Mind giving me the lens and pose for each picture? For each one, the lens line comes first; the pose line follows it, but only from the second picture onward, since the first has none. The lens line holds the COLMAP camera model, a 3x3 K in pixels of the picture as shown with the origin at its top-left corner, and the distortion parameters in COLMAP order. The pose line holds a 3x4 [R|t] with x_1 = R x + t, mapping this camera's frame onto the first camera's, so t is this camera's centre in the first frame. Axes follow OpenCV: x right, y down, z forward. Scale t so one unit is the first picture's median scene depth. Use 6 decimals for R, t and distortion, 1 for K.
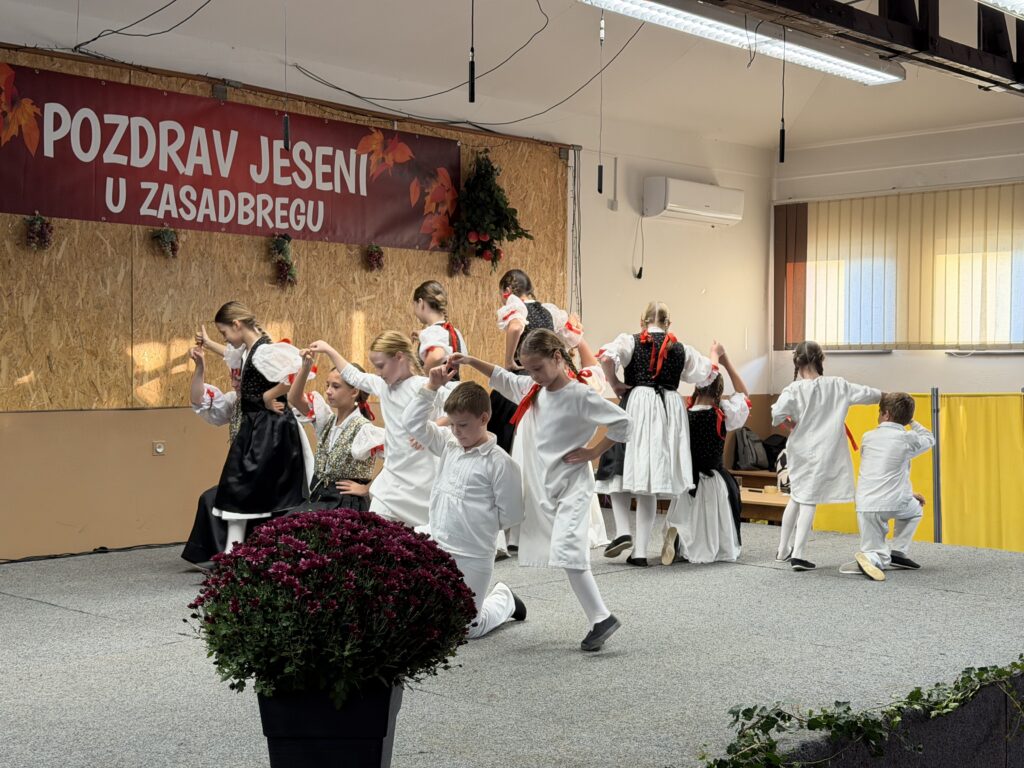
lens RADIAL K [[1434.0, 0, 506.7], [0, 1434.0, 380.3], [0, 0, 1]] dist [0.135948, 0.000000]
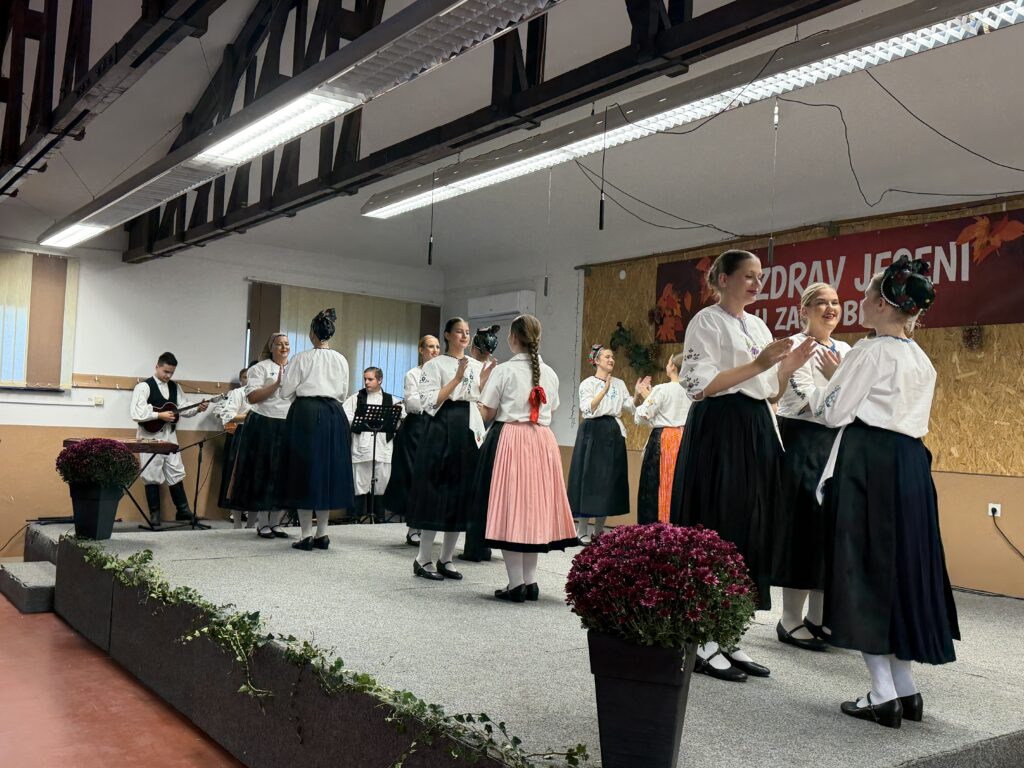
lens RADIAL K [[990.1, 0, 502.5], [0, 990.1, 387.2], [0, 0, 1]] dist [0.048238, 0.000000]
pose [[-0.175527, -0.052558, -0.983071, 0.757505], [-0.054660, 0.997554, -0.043573, 0.003713], [0.982956, 0.046086, -0.177971, 0.862126]]
